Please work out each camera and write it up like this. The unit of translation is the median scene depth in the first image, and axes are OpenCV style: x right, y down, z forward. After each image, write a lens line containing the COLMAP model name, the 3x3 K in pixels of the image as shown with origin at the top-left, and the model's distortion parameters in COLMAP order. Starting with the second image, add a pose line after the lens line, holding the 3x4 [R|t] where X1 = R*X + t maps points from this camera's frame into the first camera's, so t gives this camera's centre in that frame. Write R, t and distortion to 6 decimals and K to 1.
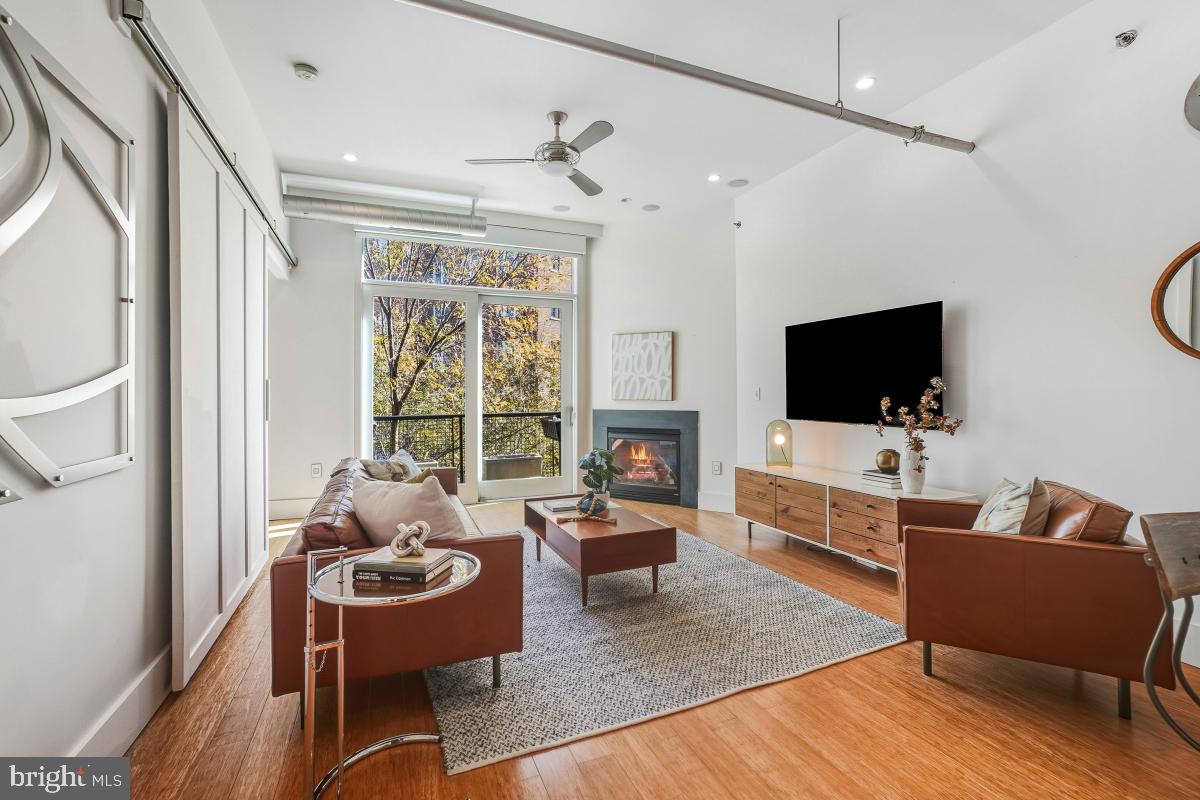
lens RADIAL K [[530.3, 0, 605.2], [0, 530.3, 390.6], [0, 0, 1]] dist [-0.014695, 0.006176]
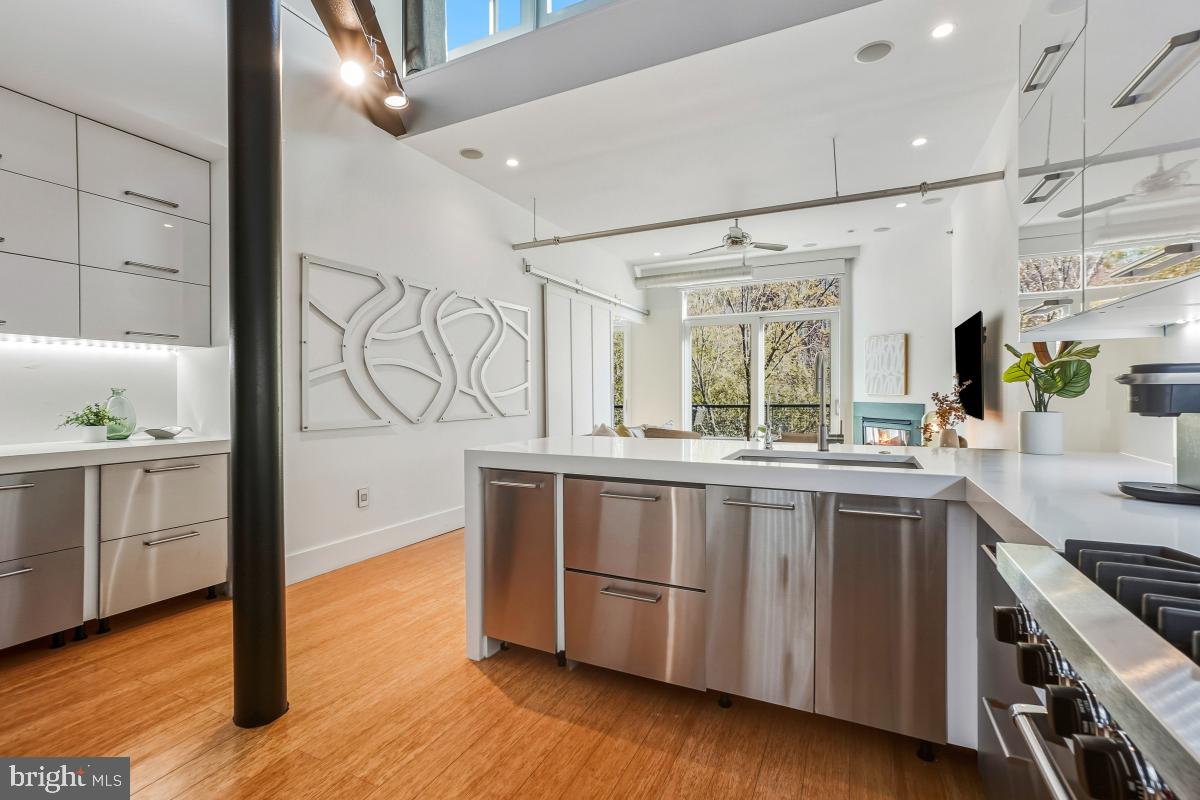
lens RADIAL K [[530.3, 0, 598.0], [0, 530.3, 393.4], [0, 0, 1]] dist [-0.014695, 0.006176]
pose [[0.648715, 0.006605, -0.761003, 0.585432], [0.008611, 0.999835, 0.016019, -0.008397], [0.760982, -0.016945, 0.648551, -0.242885]]
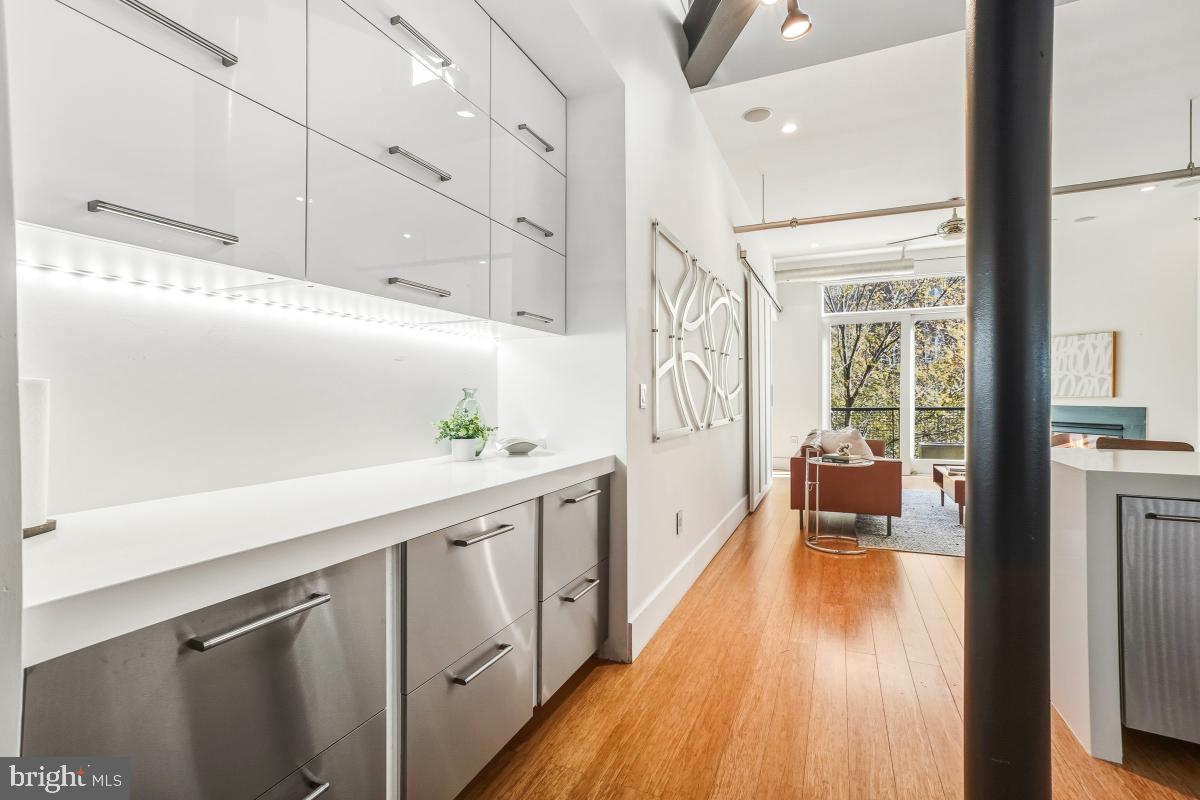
lens RADIAL K [[530.3, 0, 599.7], [0, 530.3, 396.3], [0, 0, 1]] dist [-0.014695, 0.006176]
pose [[0.677300, 0.004553, -0.735693, 0.213943], [0.009087, 0.999853, 0.014553, -0.007993], [0.735651, -0.016542, 0.677159, -0.480253]]
